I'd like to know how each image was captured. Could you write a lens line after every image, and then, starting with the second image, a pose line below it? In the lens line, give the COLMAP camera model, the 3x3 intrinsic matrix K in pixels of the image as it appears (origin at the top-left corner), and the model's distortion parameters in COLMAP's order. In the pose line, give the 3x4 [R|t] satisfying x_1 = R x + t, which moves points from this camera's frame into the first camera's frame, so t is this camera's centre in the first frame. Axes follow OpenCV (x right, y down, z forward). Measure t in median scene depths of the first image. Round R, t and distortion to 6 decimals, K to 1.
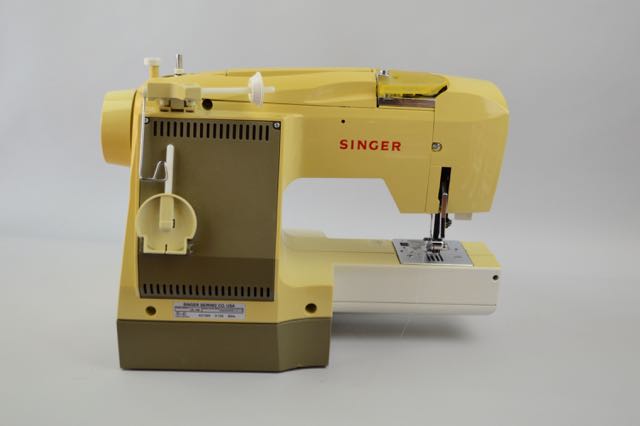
lens RADIAL K [[849.0, 0, 321.9], [0, 849.0, 208.2], [0, 0, 1]] dist [-0.009882, 0.000000]
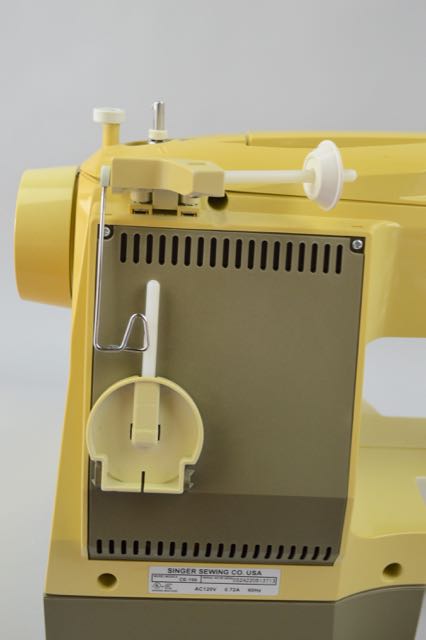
lens RADIAL K [[851.8, 0, 211.4], [0, 851.8, 325.4], [0, 0, 1]] dist [-0.008792, 0.000000]
pose [[0.999859, 0.013674, 0.009767, -0.144934], [-0.014304, 0.997606, 0.067652, -0.081493], [-0.008818, -0.067782, 0.997661, 0.474435]]
